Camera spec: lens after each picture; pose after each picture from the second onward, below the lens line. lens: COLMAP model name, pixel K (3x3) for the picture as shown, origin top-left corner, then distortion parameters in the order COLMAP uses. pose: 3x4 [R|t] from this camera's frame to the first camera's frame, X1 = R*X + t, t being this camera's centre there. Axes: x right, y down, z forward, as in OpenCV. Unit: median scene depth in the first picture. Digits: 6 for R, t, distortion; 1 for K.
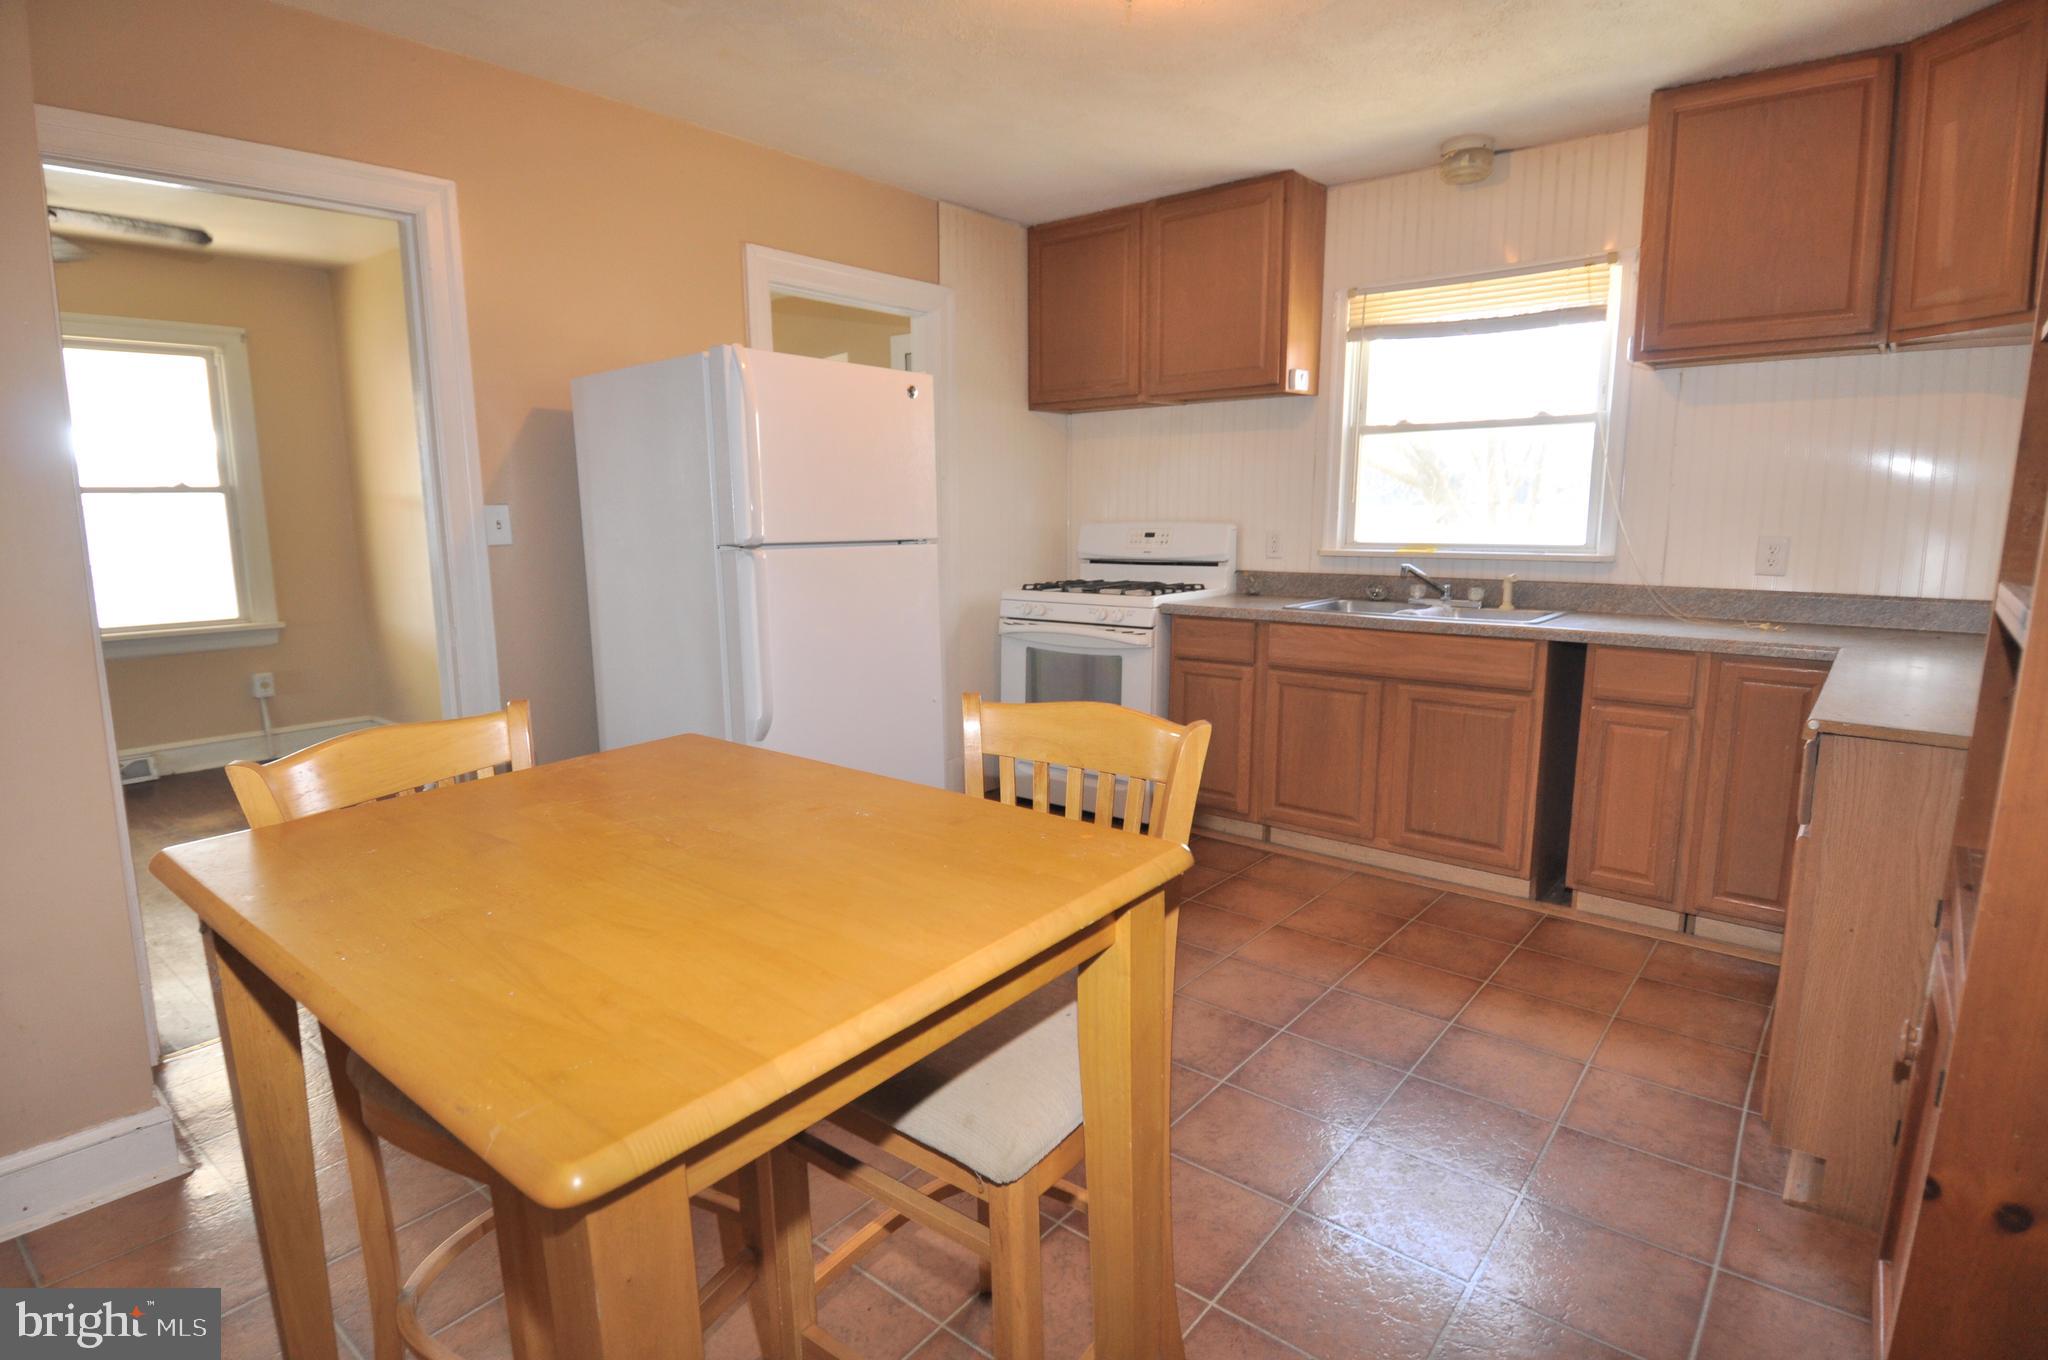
lens RADIAL K [[1061.0, 0, 1007.6], [0, 1061.0, 675.1], [0, 0, 1]] dist [0.060365, -0.060836]
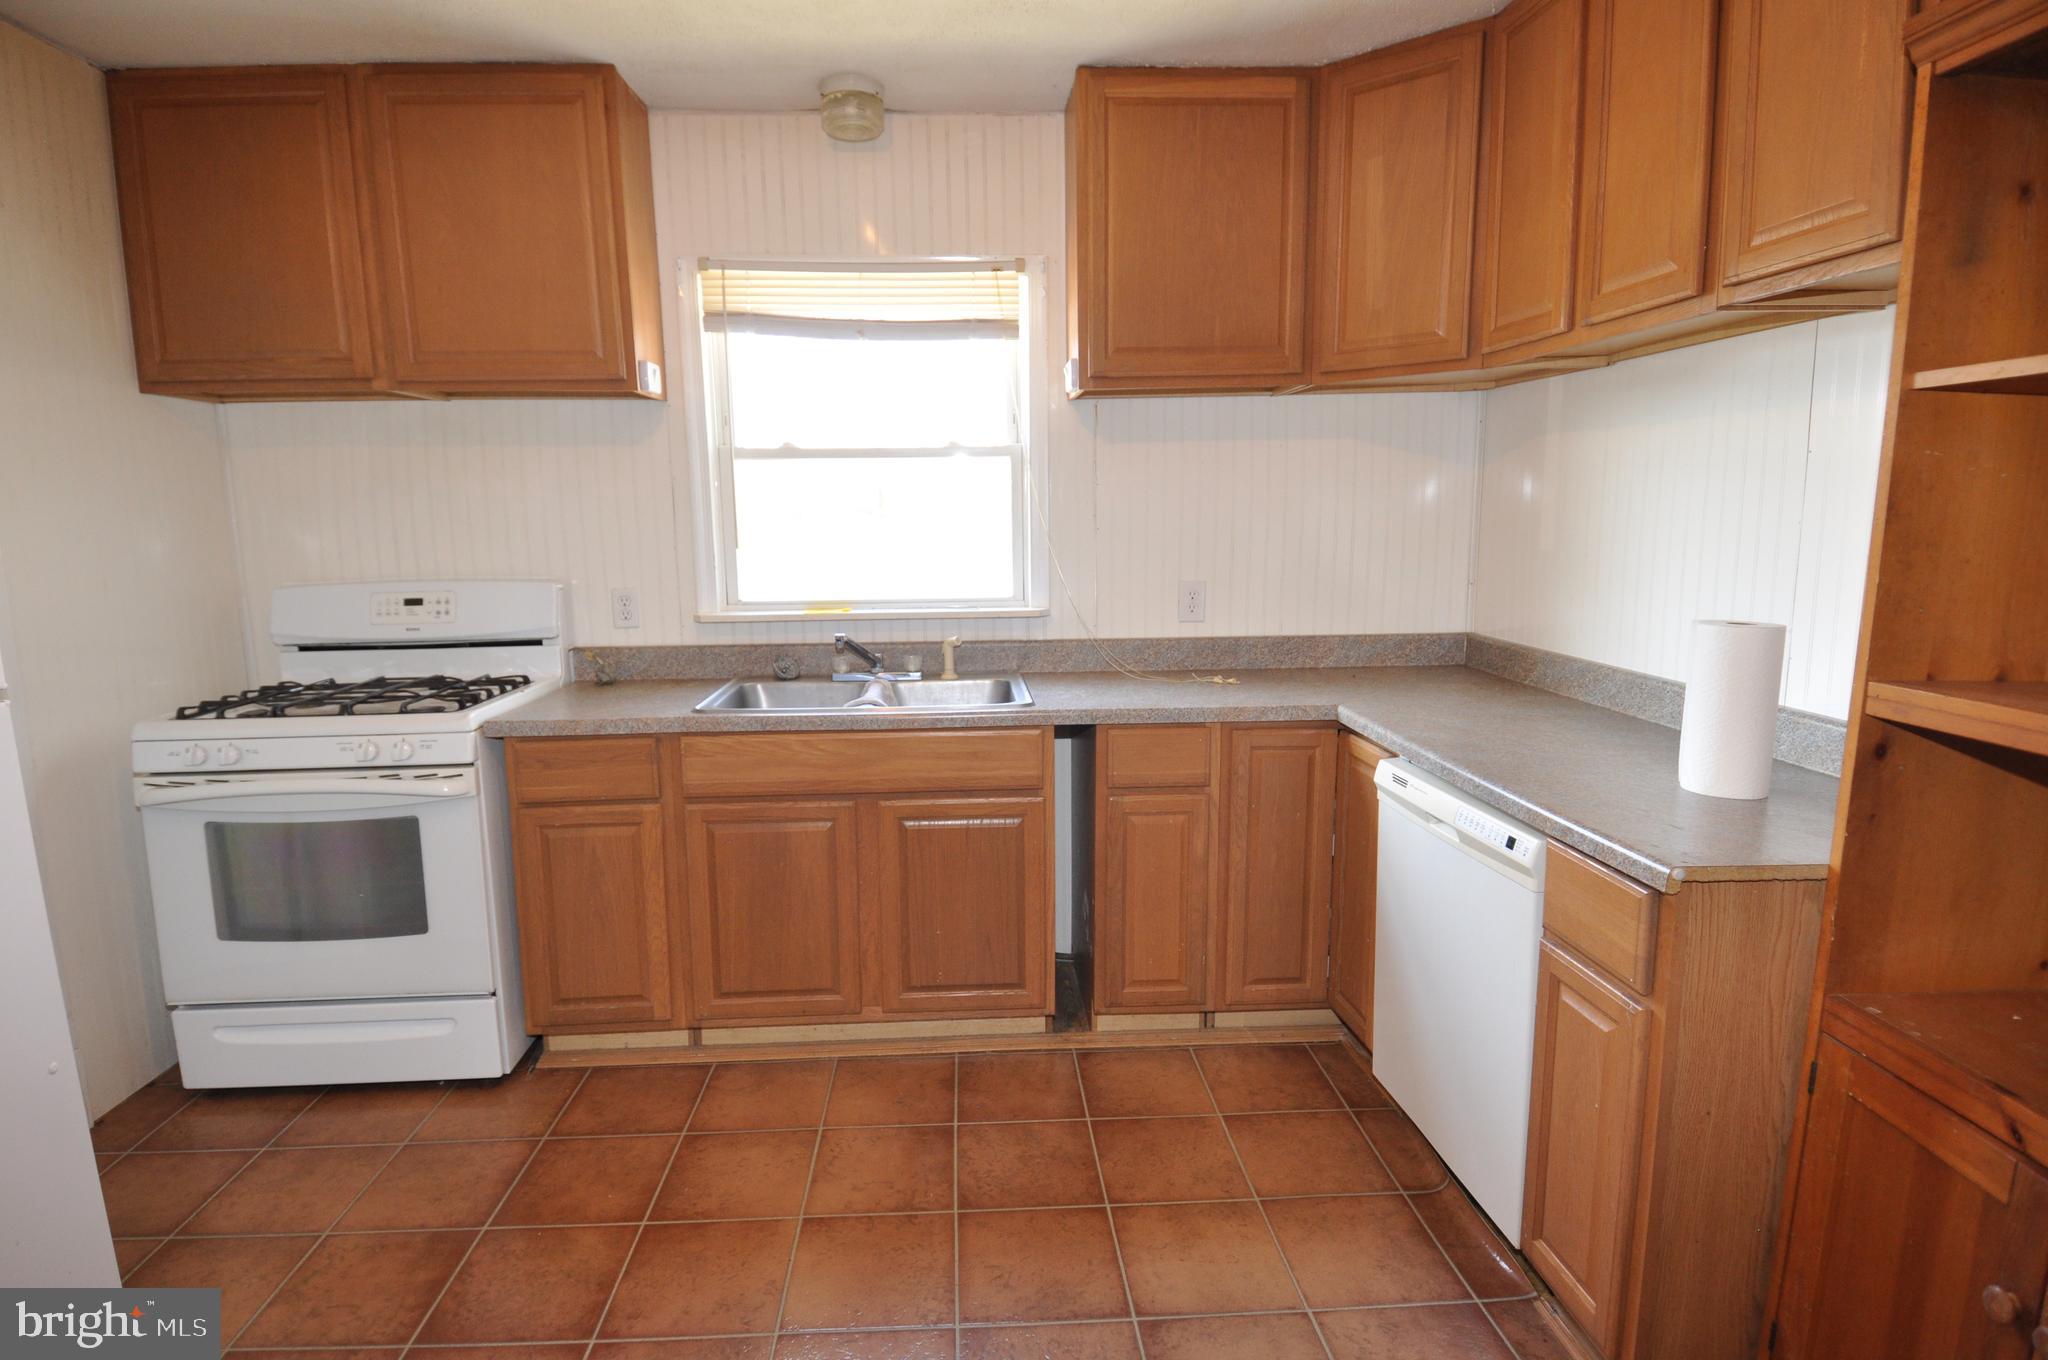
lens RADIAL K [[1061.0, 0, 1007.6], [0, 1061.0, 675.1], [0, 0, 1]] dist [0.060365, -0.060836]
pose [[0.735313, -0.108185, 0.669037, -0.047869], [0.116285, 0.992677, 0.032713, -0.084953], [-0.667677, 0.053745, 0.742509, 0.361465]]
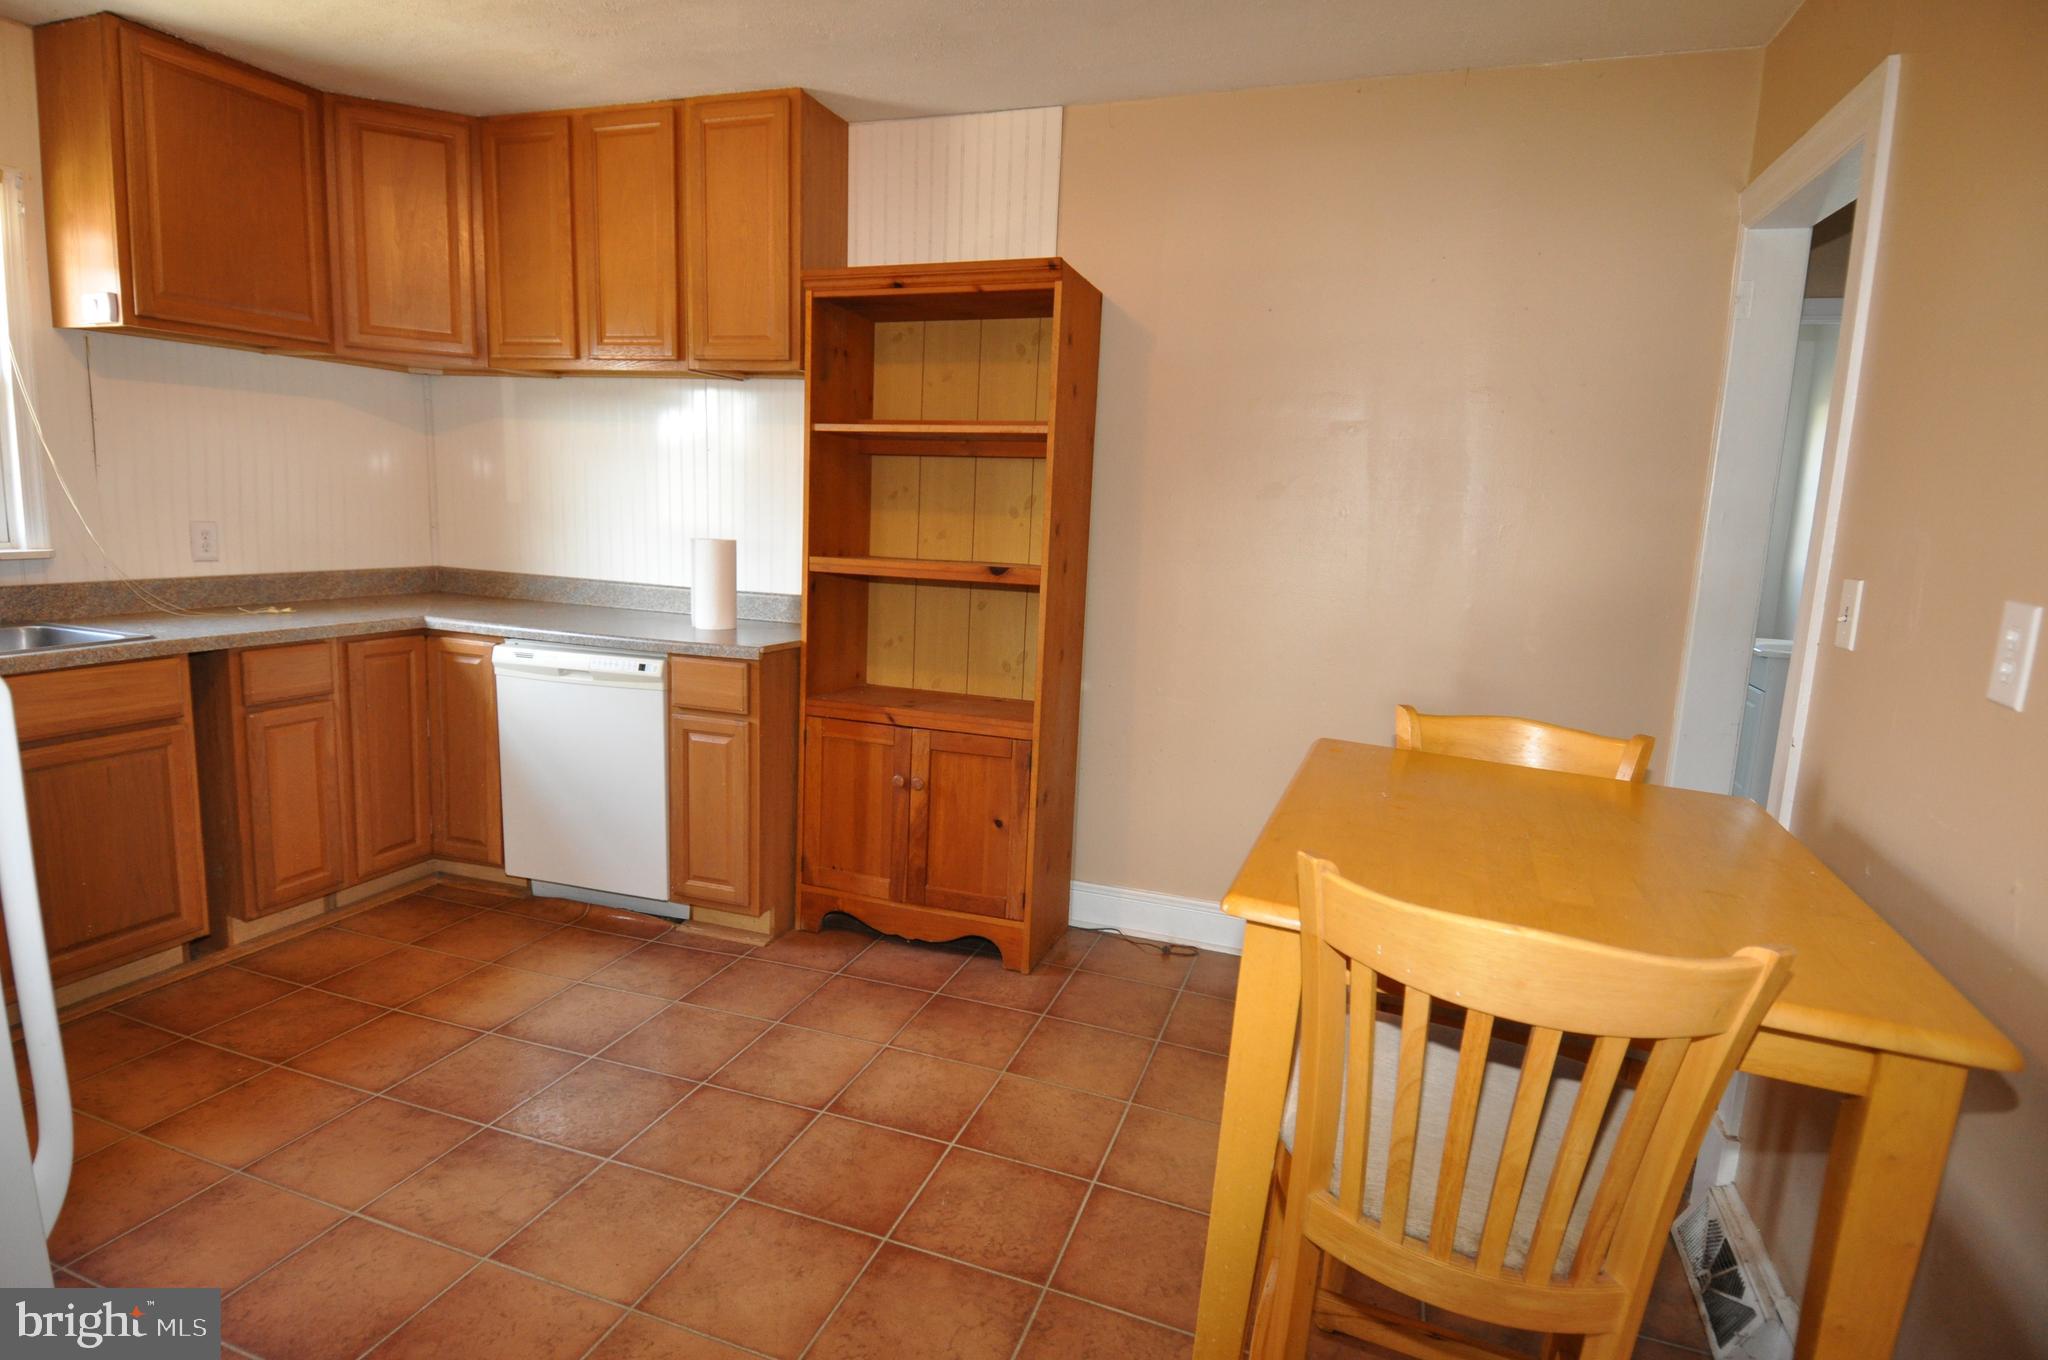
lens RADIAL K [[1061.0, 0, 1007.6], [0, 1061.0, 675.1], [0, 0, 1]] dist [0.060365, -0.060836]
pose [[-0.338471, -0.157826, 0.927647, -0.427428], [0.109214, 0.972582, 0.205320, -0.101023], [-0.934617, 0.170807, -0.311954, 0.565840]]
